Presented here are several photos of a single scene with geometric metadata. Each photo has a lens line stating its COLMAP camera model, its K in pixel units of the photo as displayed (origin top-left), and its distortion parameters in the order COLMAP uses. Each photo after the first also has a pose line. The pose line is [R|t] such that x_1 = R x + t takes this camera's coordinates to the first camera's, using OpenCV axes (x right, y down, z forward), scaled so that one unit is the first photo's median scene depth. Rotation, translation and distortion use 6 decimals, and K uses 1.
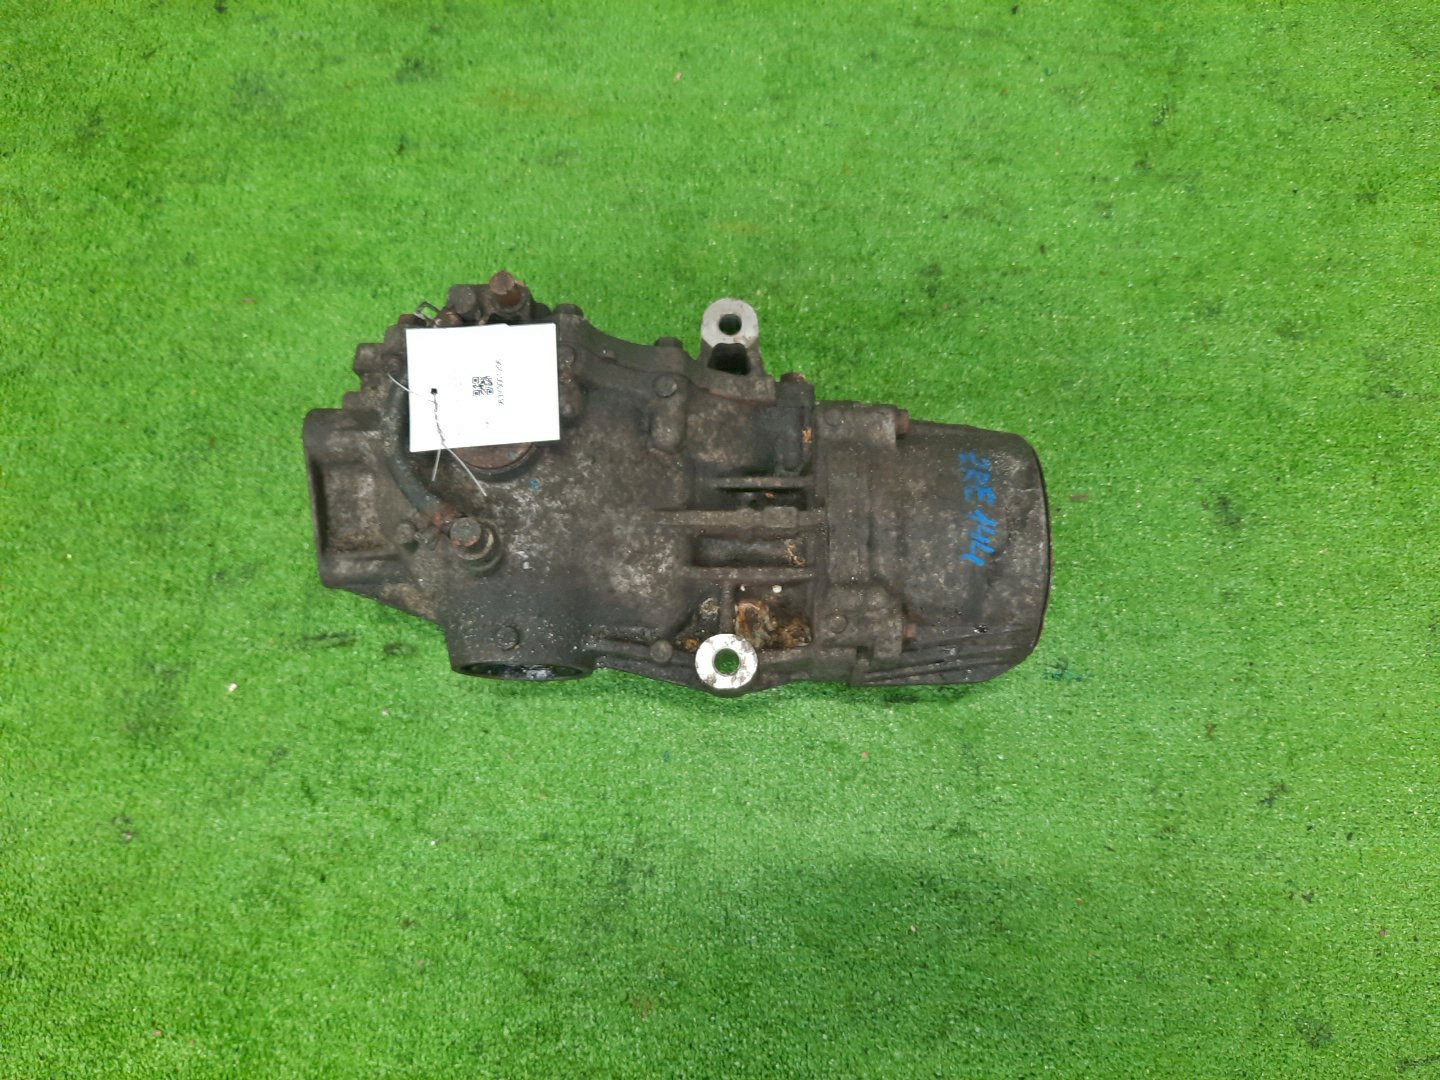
lens RADIAL K [[1060.0, 0, 736.4], [0, 1060.0, 536.1], [0, 0, 1]] dist [0.044445, -0.070197]
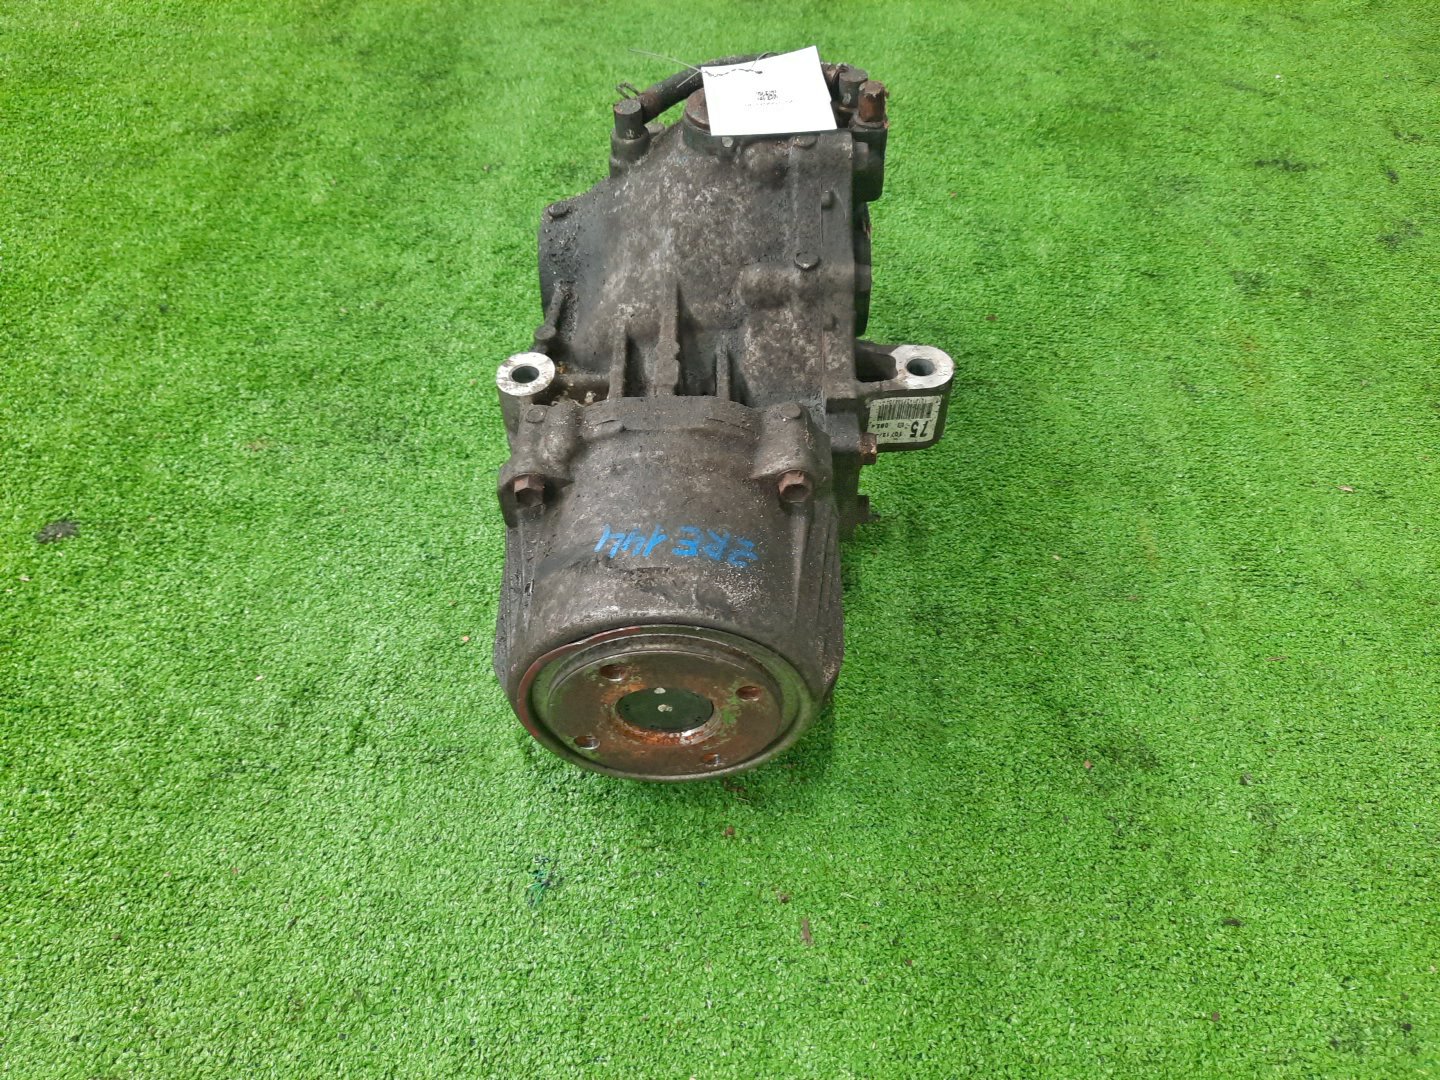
lens RADIAL K [[1060.0, 0, 736.4], [0, 1060.0, 536.1], [0, 0, 1]] dist [0.044445, -0.070197]
pose [[0.015091, 0.774774, -0.632058, 0.614664], [-0.958419, 0.191363, 0.211689, -0.204164], [0.284964, 0.602582, 0.745447, 0.385969]]
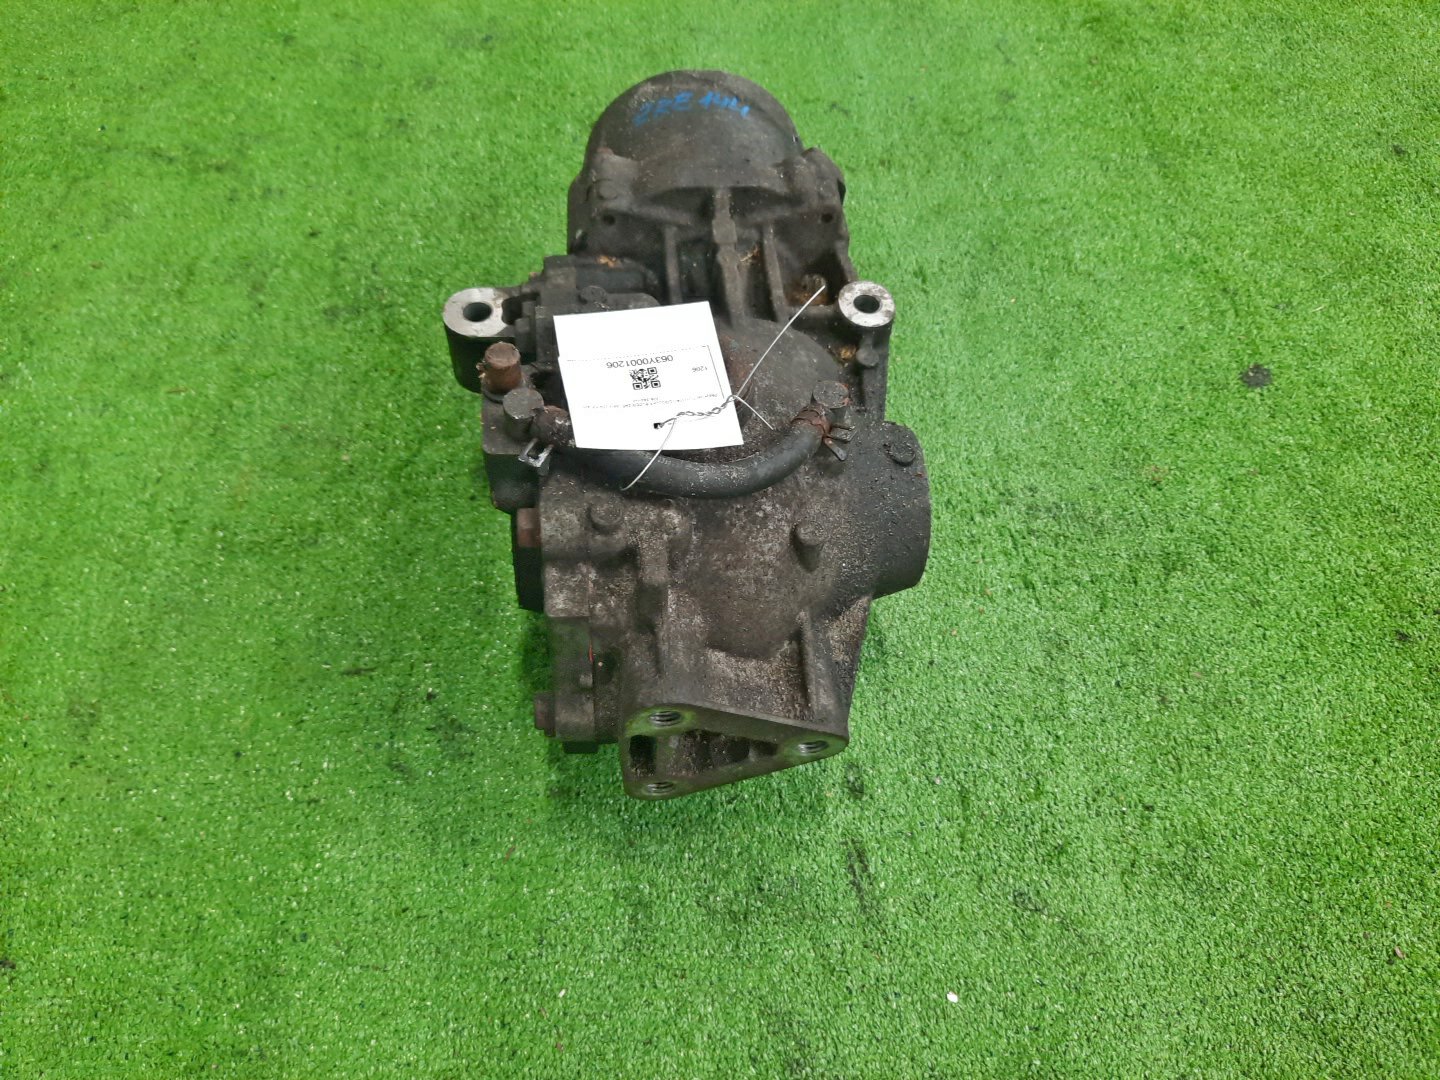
lens RADIAL K [[1060.0, 0, 736.4], [0, 1060.0, 536.1], [0, 0, 1]] dist [0.044445, -0.070197]
pose [[-0.121835, -0.819568, 0.559880, -0.628977], [0.931903, 0.099701, 0.348735, -0.274343], [-0.341633, 0.564242, 0.751611, 0.376711]]
